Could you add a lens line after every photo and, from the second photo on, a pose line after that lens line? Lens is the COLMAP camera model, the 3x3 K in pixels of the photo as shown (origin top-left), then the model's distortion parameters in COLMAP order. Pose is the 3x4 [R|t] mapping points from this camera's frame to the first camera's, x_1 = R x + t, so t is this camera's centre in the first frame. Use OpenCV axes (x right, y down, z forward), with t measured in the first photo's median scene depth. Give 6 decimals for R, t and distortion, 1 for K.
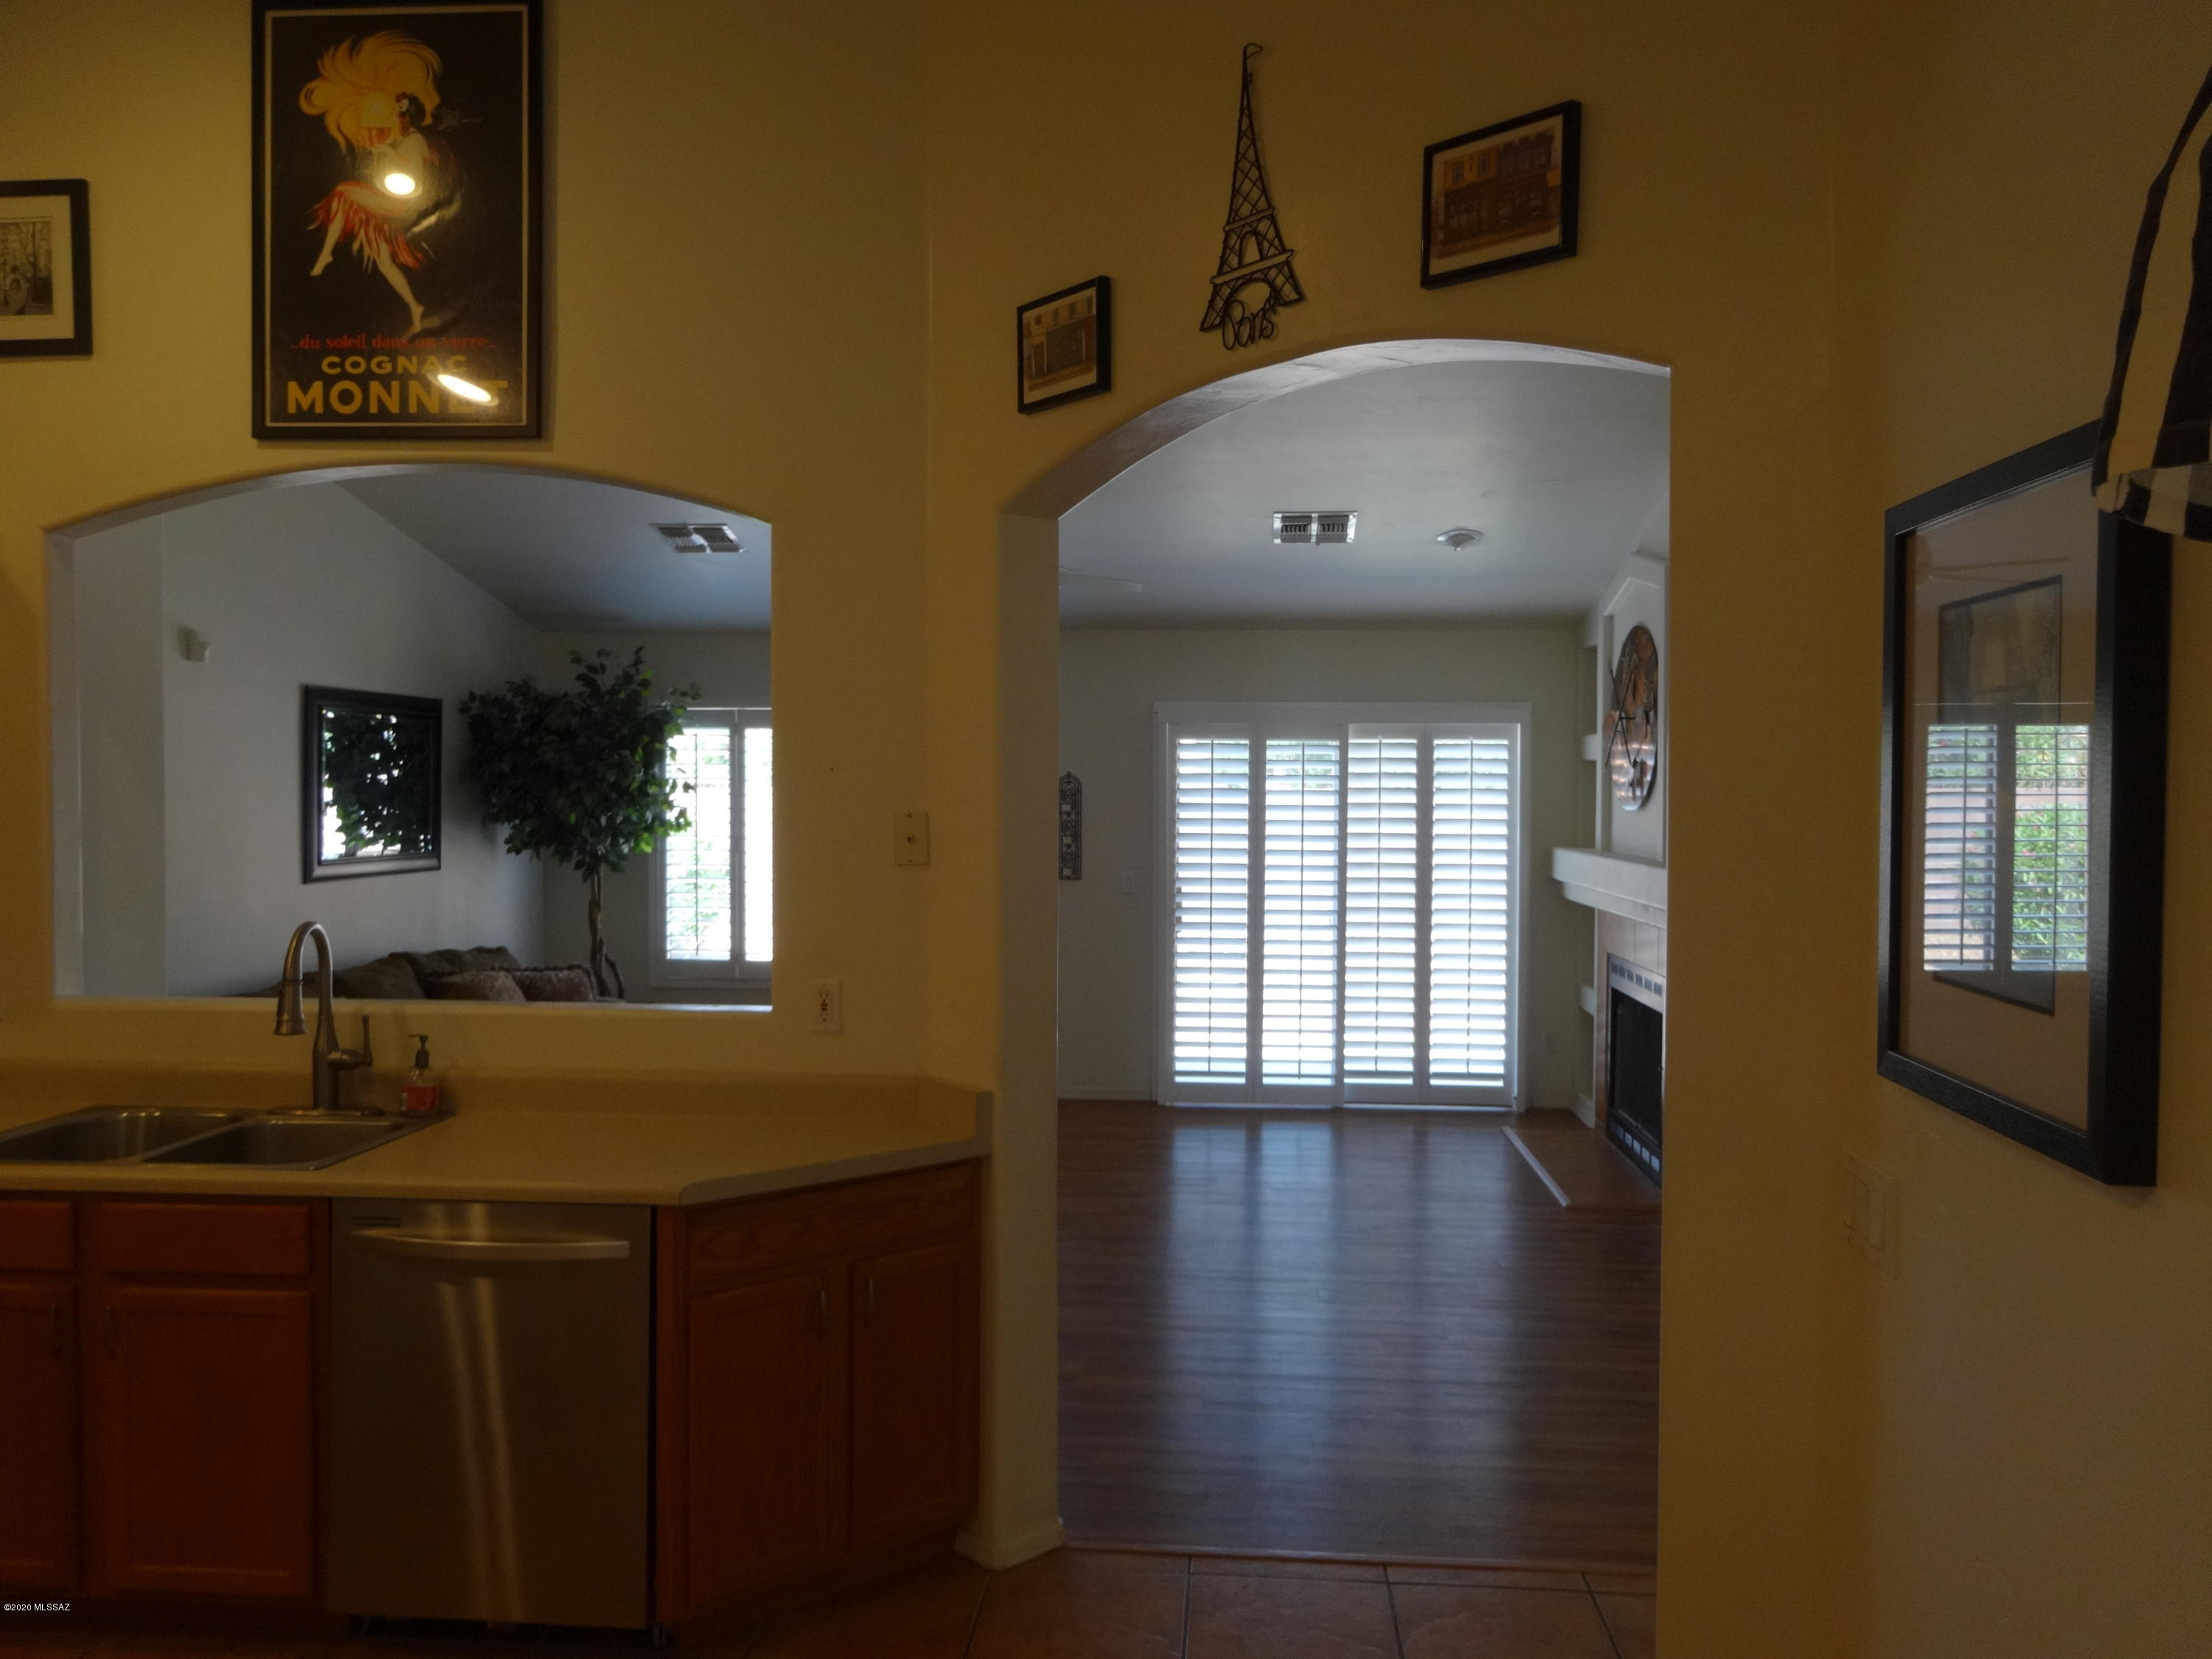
lens RADIAL K [[1636.3, 0, 1114.2], [0, 1636.3, 827.9], [0, 0, 1]] dist [-0.007852, 0.007819]
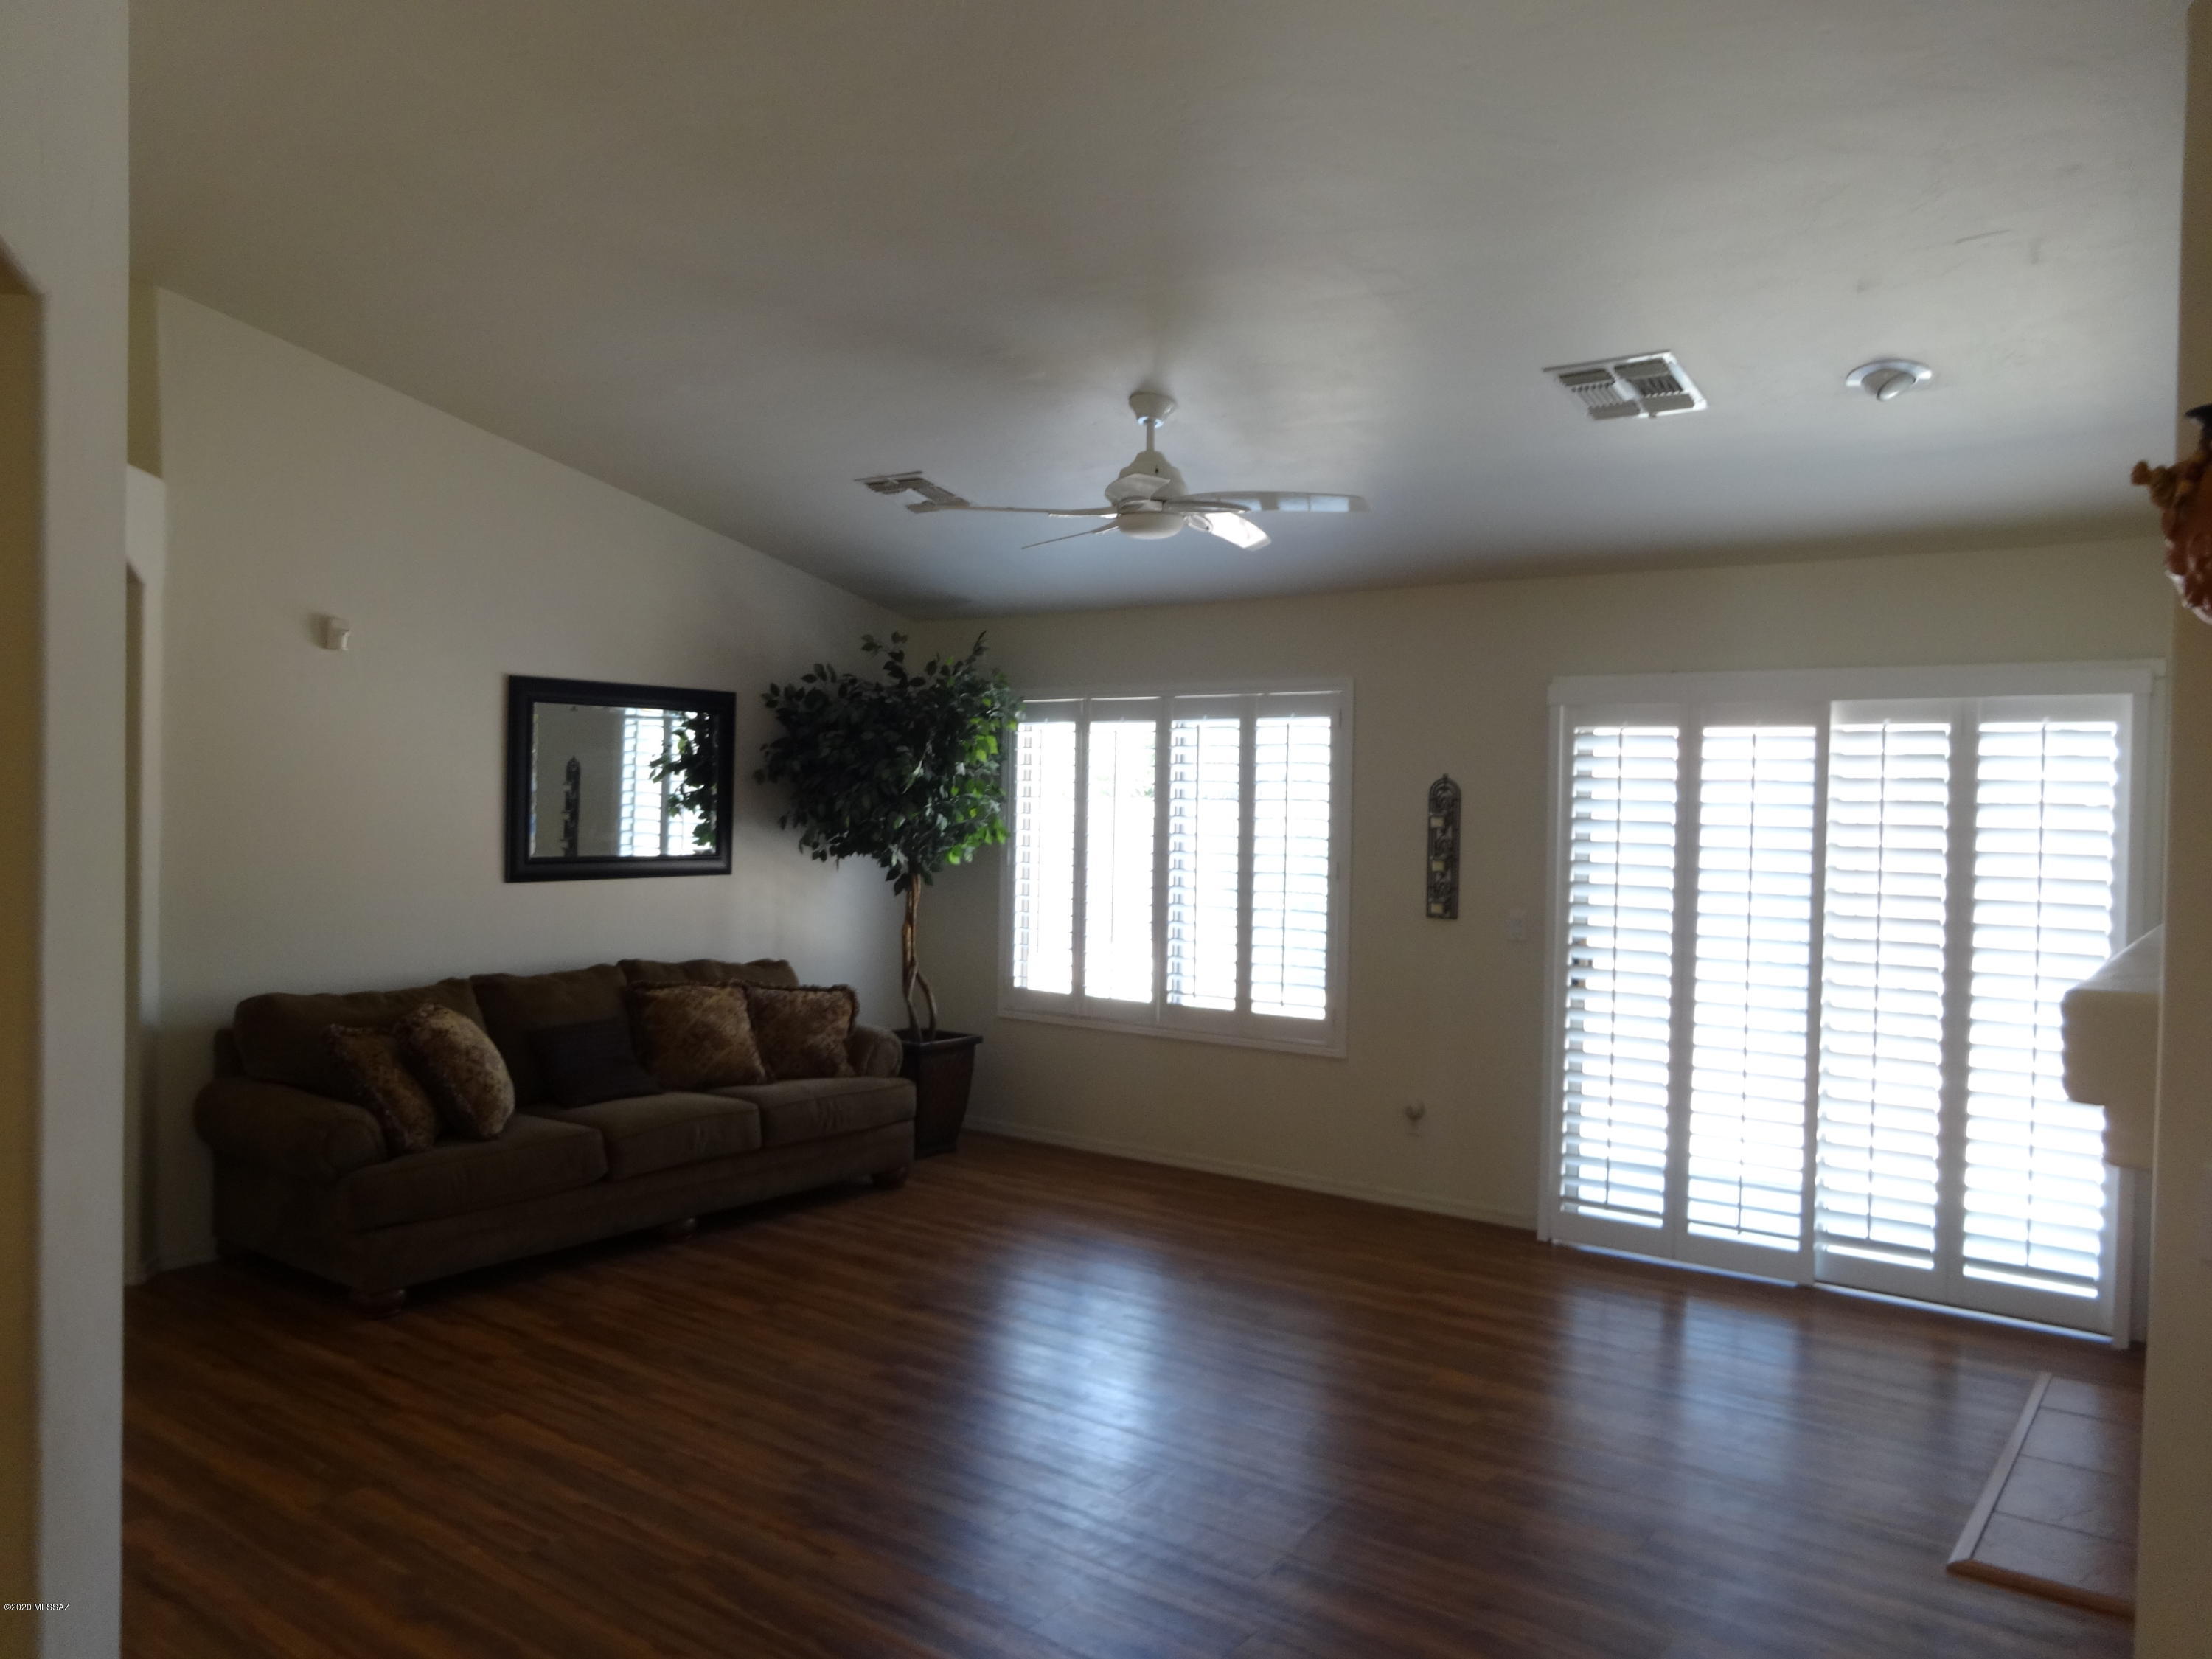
lens RADIAL K [[1636.3, 0, 1106.8], [0, 1636.3, 828.3], [0, 0, 1]] dist [-0.007852, 0.007819]
pose [[0.845078, 0.020337, -0.534257, 0.287841], [-0.027318, 0.999613, -0.005161, -0.001927], [0.533945, 0.018957, 0.845307, 0.342731]]
